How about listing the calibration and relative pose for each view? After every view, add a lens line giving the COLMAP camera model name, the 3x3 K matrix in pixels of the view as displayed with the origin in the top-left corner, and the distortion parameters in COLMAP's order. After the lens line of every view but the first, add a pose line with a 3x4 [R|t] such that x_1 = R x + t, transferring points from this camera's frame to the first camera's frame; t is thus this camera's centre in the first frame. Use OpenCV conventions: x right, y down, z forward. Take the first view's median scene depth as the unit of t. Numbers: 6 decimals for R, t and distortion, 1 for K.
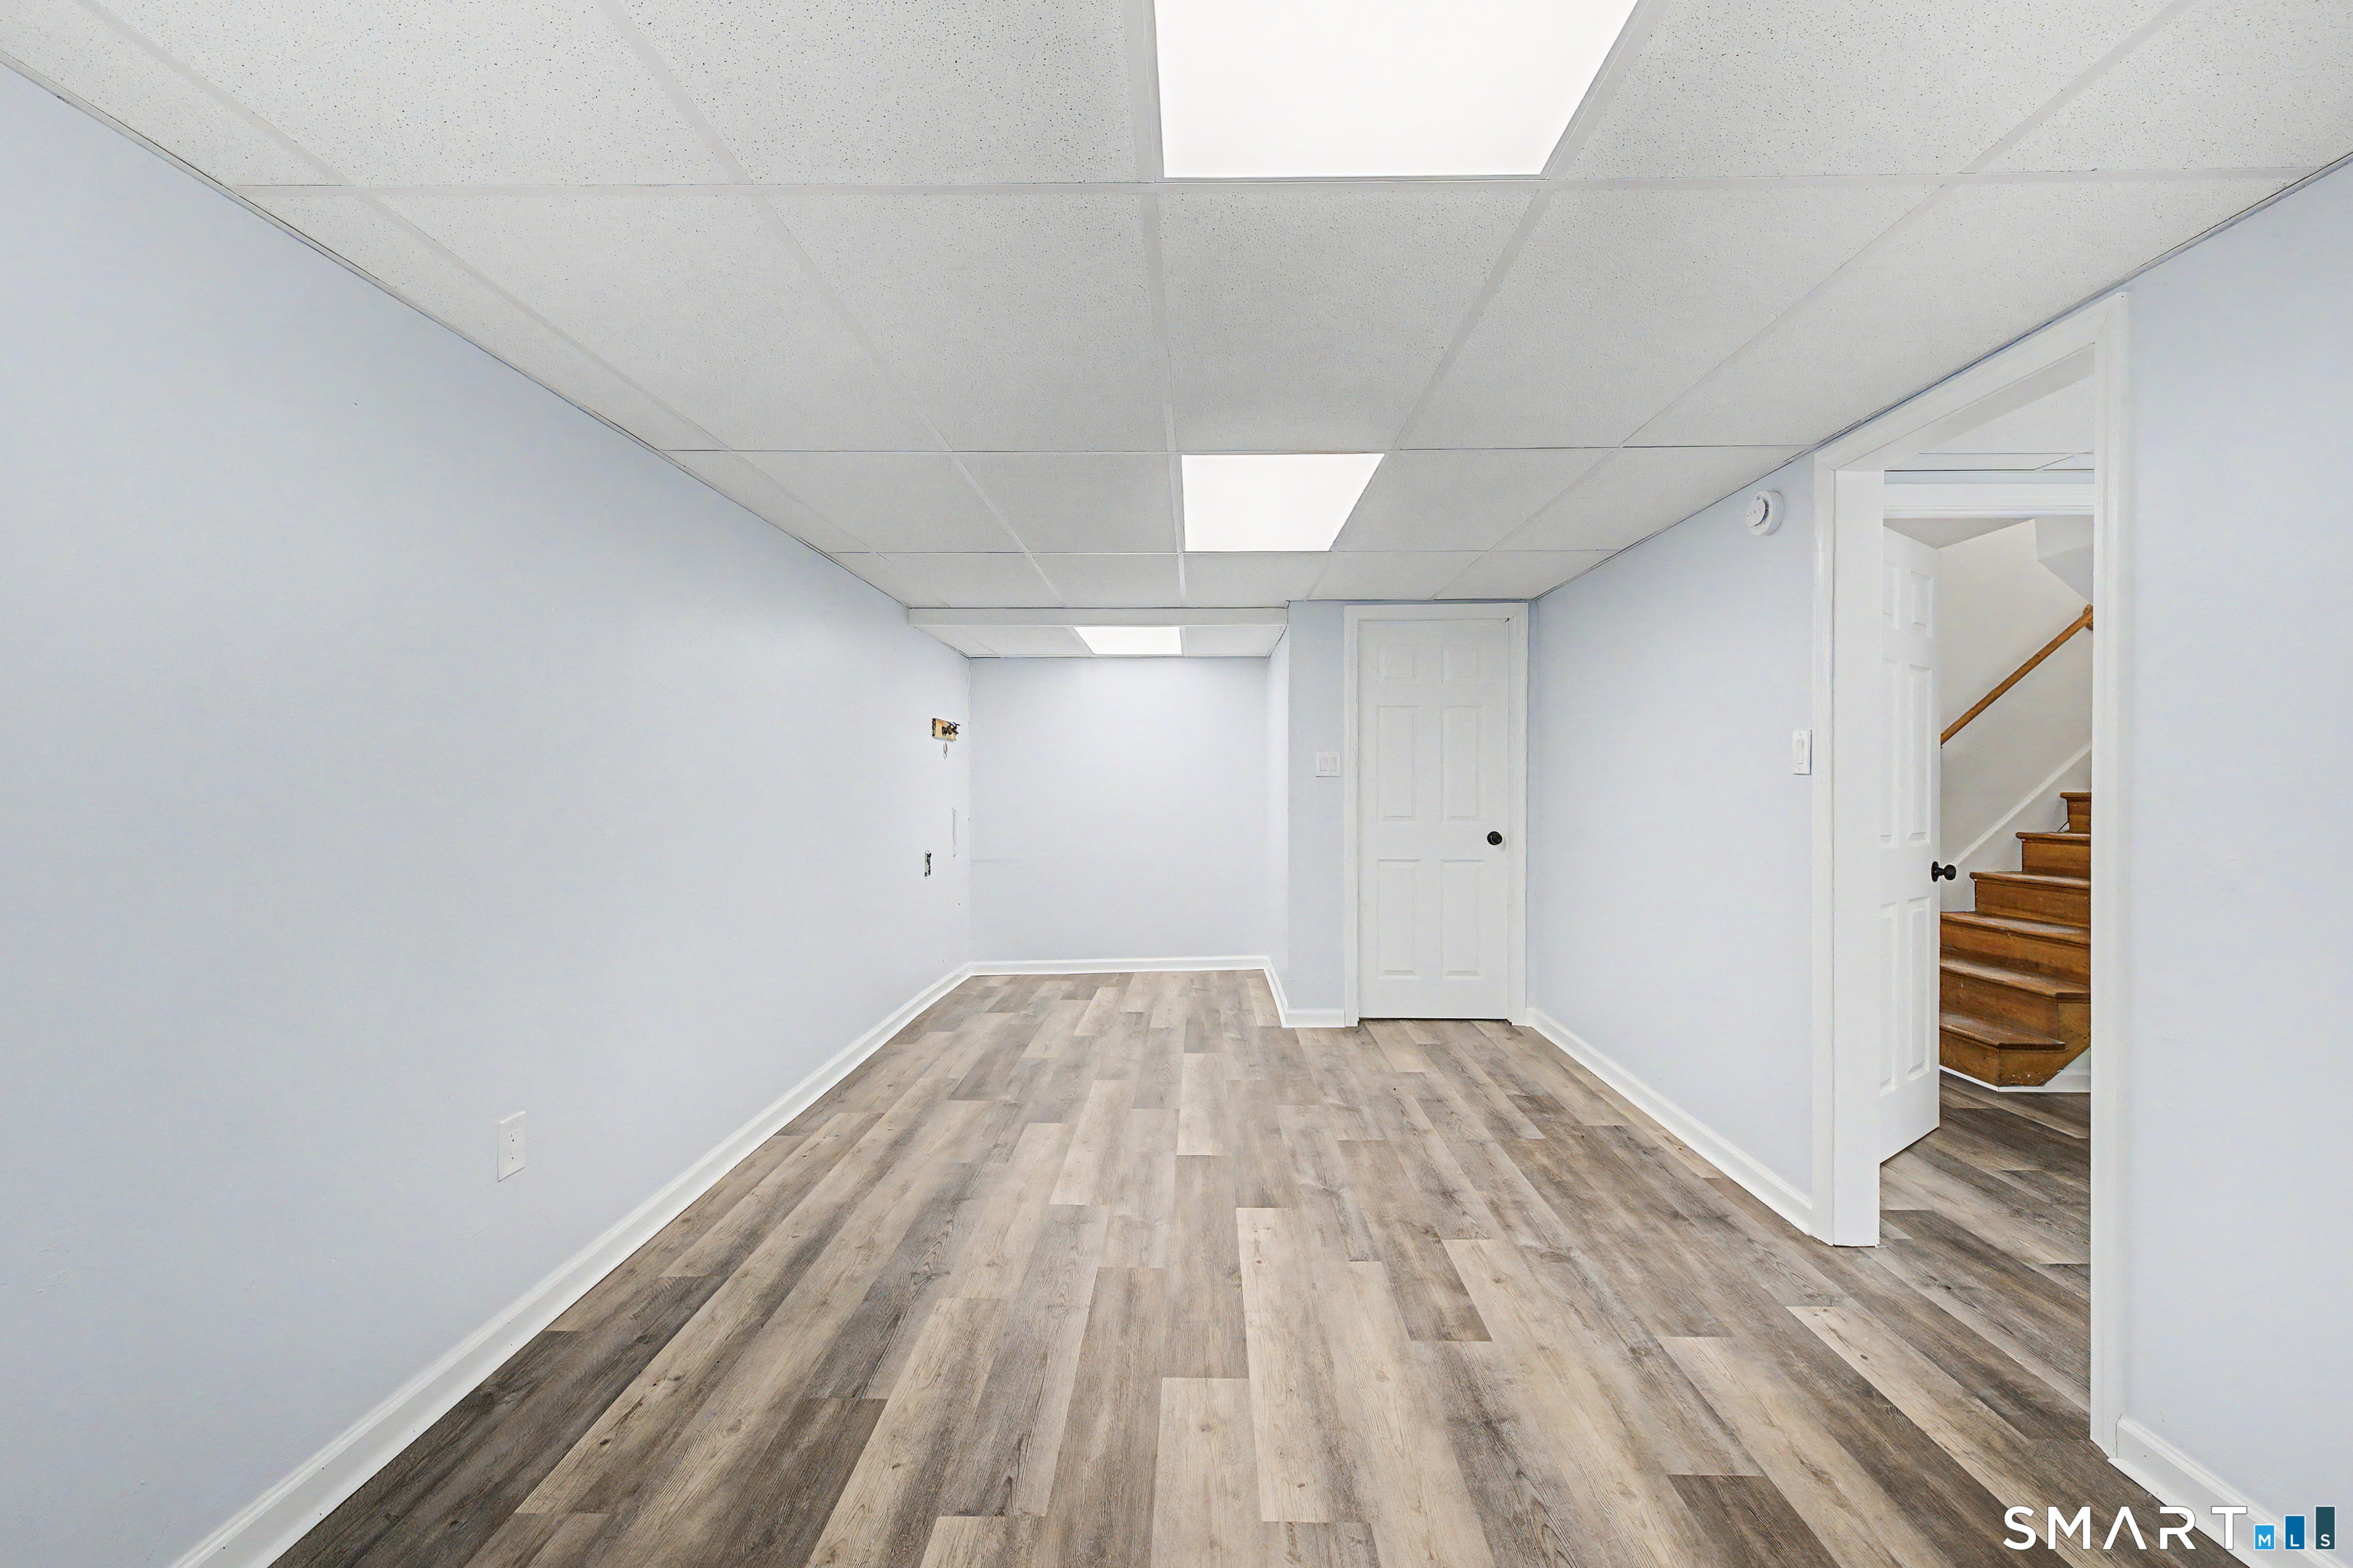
lens RADIAL K [[1008.8, 0, 1178.0], [0, 1008.8, 766.7], [0, 0, 1]] dist [0.000933, -0.000296]
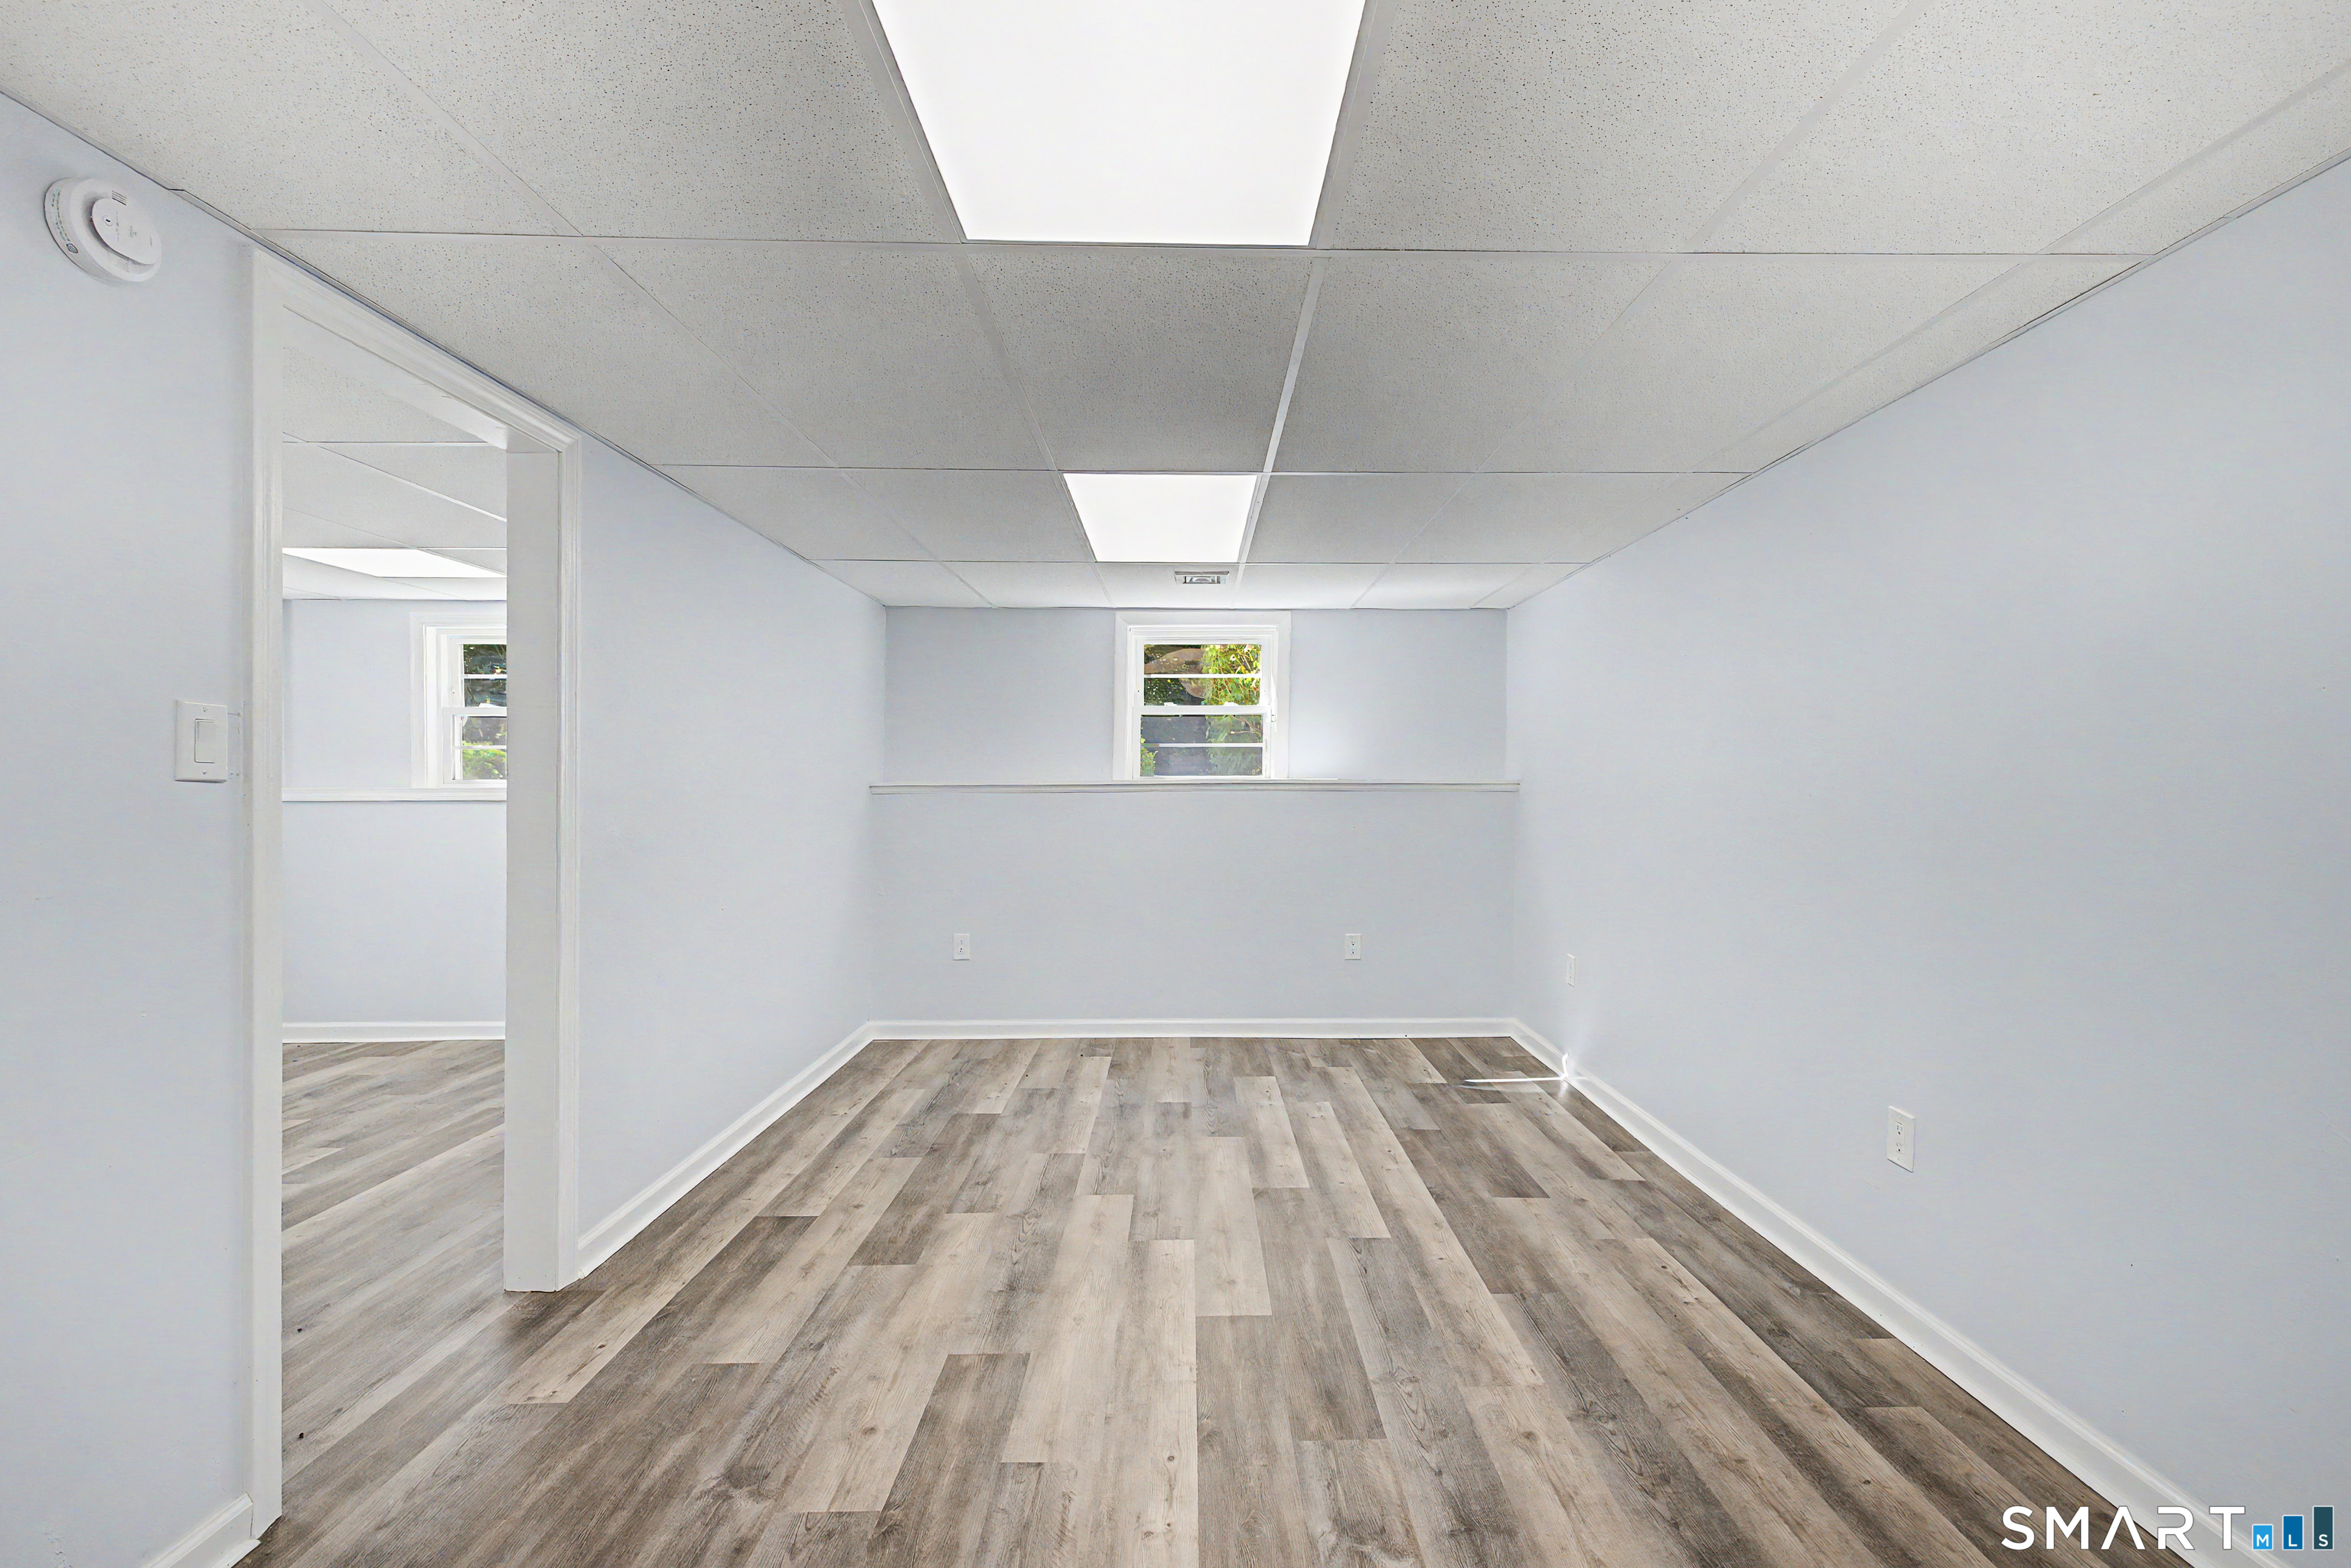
lens RADIAL K [[1007.9, 0, 1177.0], [0, 1007.9, 766.7], [0, 0, 1]] dist [0.000933, -0.000296]
pose [[-0.999947, 0.000036, -0.010325, 0.099449], [0.000325, 0.999607, -0.028038, 0.018432], [0.010320, -0.028040, -0.999554, 2.070349]]
